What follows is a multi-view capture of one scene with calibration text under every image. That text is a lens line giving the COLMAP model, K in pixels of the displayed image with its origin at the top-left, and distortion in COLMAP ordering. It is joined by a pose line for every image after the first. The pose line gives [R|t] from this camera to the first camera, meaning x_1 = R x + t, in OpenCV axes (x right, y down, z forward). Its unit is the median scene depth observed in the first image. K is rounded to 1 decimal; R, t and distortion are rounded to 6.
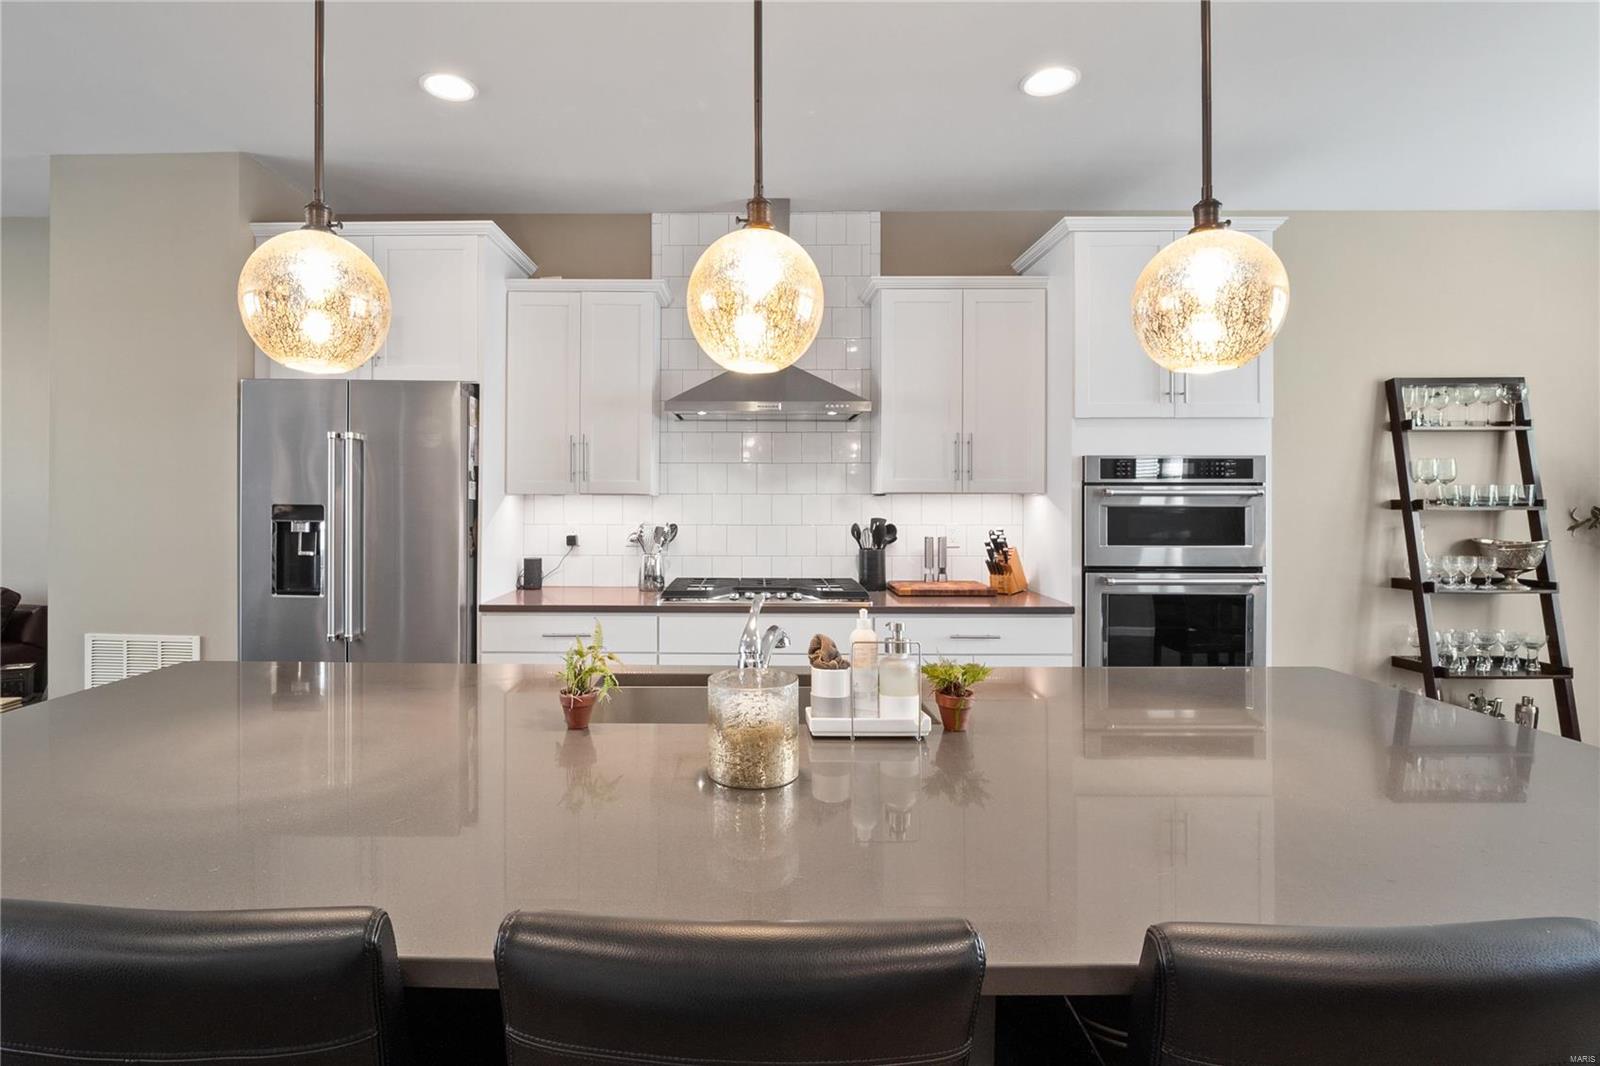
lens RADIAL K [[761.0, 0, 790.9], [0, 761.0, 501.7], [0, 0, 1]] dist [-0.001267, -0.006525]
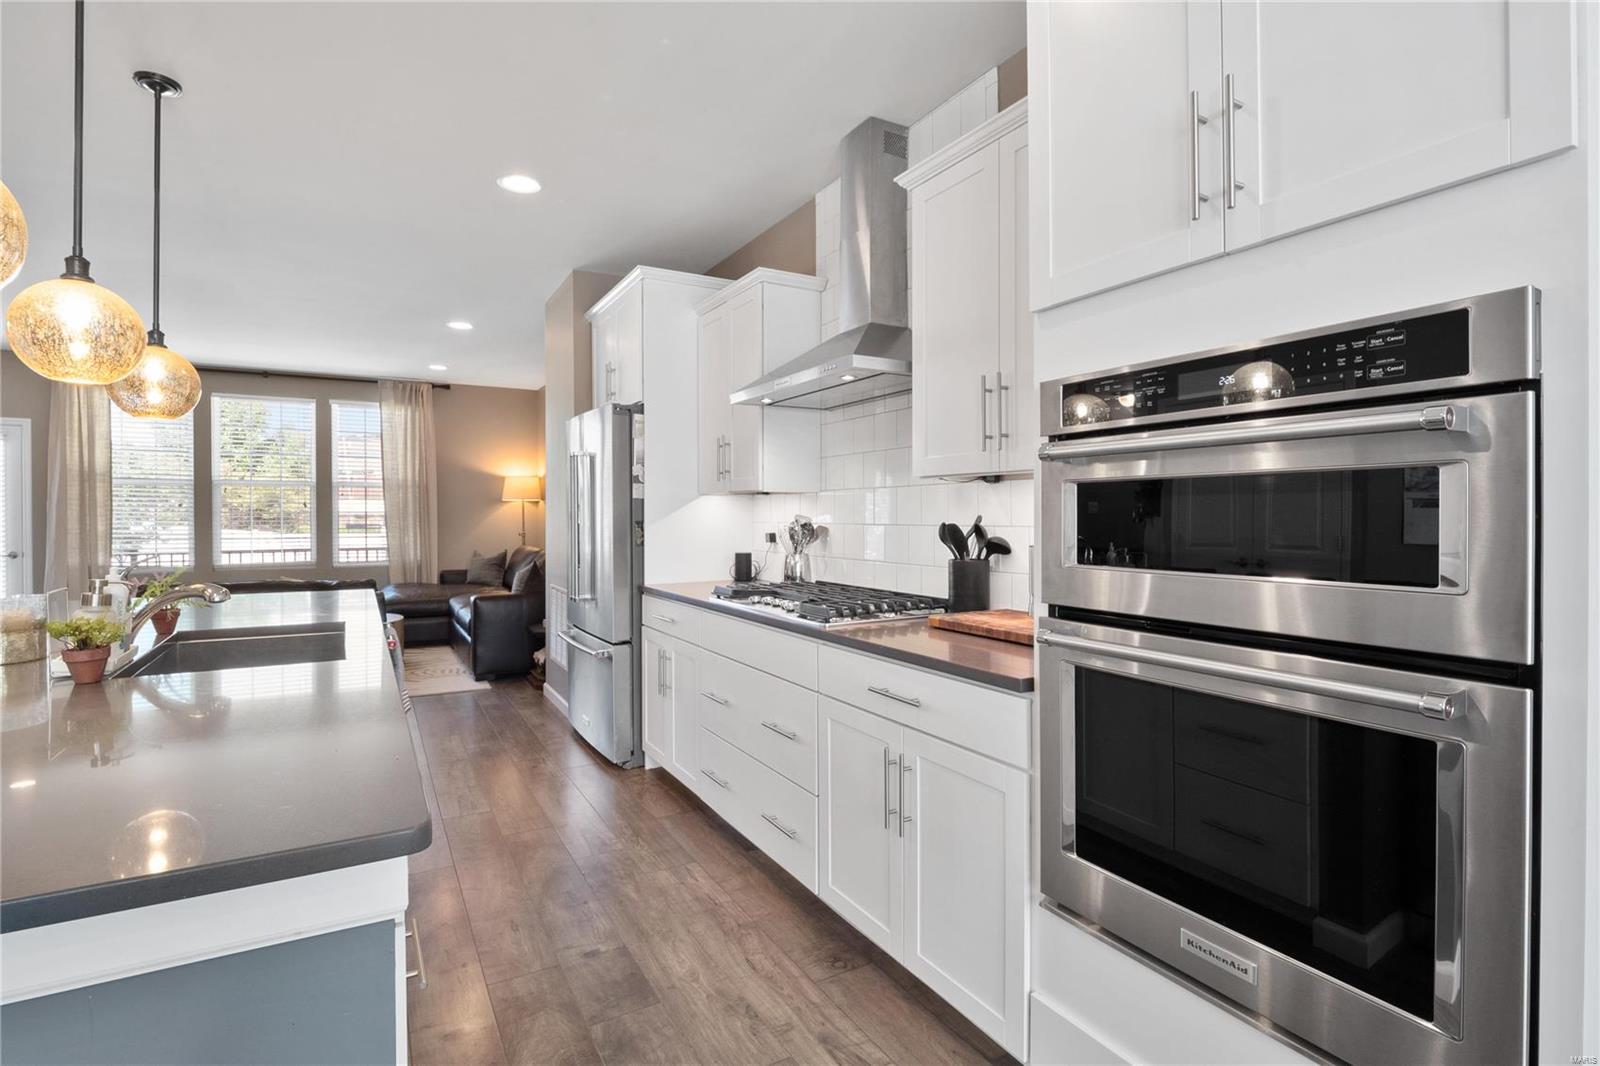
lens RADIAL K [[746.4, 0, 785.9], [0, 746.4, 518.1], [0, 0, 1]] dist [0.001382, -0.000318]
pose [[0.508212, -0.000518, -0.861232, 0.657948], [-0.001268, 0.999998, -0.001350, 0.026934], [0.861231, 0.001778, 0.508210, 0.543687]]
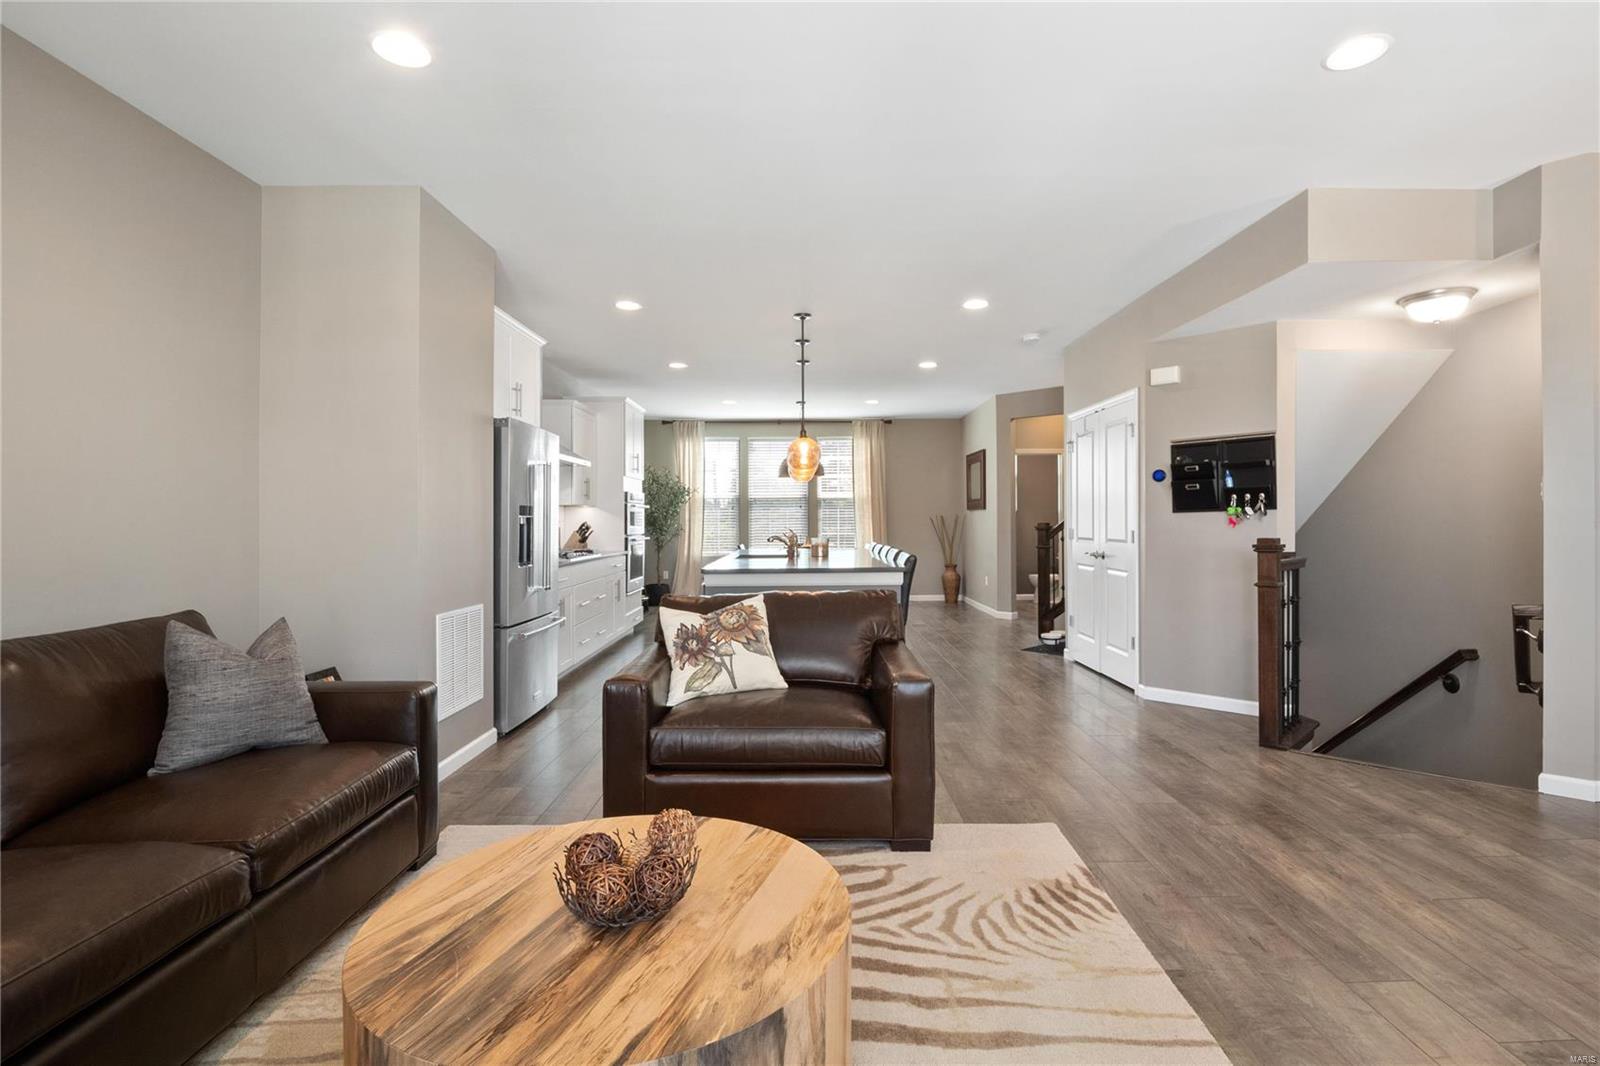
lens RADIAL K [[746.4, 0, 785.9], [0, 746.4, 518.1], [0, 0, 1]] dist [0.001382, -0.000318]
pose [[0.008119, 0.002300, 0.999964, -1.816240], [0.012371, 0.999921, -0.002400, 0.032545], [-0.999891, 0.012390, 0.008090, 0.411832]]
